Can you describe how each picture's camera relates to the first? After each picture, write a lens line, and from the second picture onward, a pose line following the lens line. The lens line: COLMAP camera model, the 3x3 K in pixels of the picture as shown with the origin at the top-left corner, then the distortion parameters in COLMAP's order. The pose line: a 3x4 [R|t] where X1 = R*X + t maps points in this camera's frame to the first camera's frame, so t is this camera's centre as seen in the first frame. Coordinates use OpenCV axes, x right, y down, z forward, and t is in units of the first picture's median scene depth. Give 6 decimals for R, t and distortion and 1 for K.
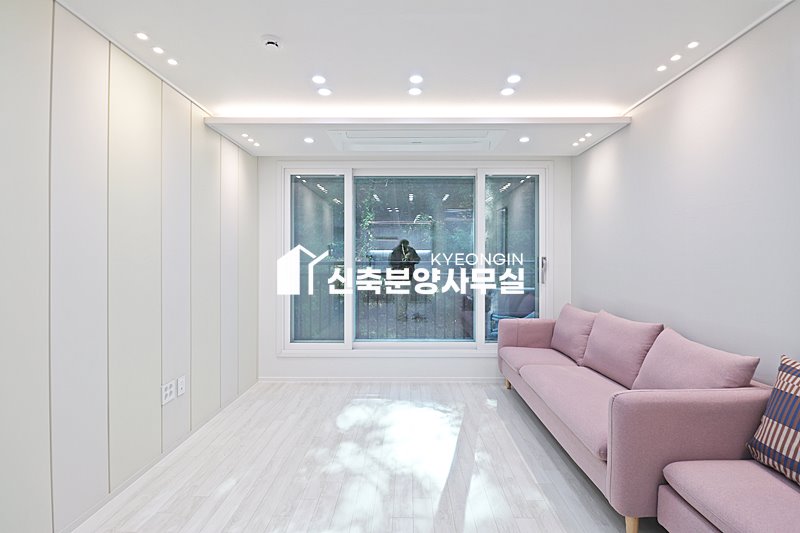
lens RADIAL K [[370.6, 0, 404.0], [0, 370.6, 258.7], [0, 0, 1]] dist [-0.000368, -0.015104]
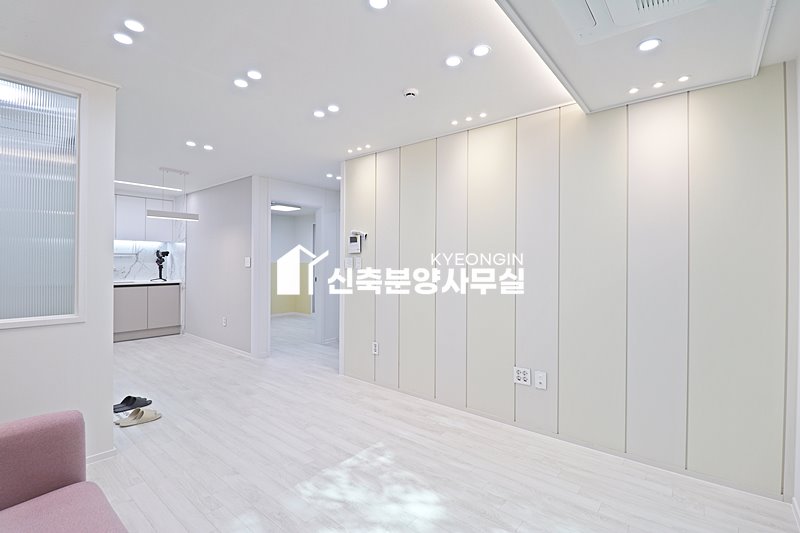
lens RADIAL K [[367.5, 0, 403.0], [0, 367.5, 259.5], [0, 0, 1]] dist [-0.001180, -0.014130]
pose [[-0.619452, -0.008253, -0.784991, 0.370775], [0.000627, 0.999939, -0.011007, 0.000274], [0.785034, -0.007311, -0.619409, 1.011875]]
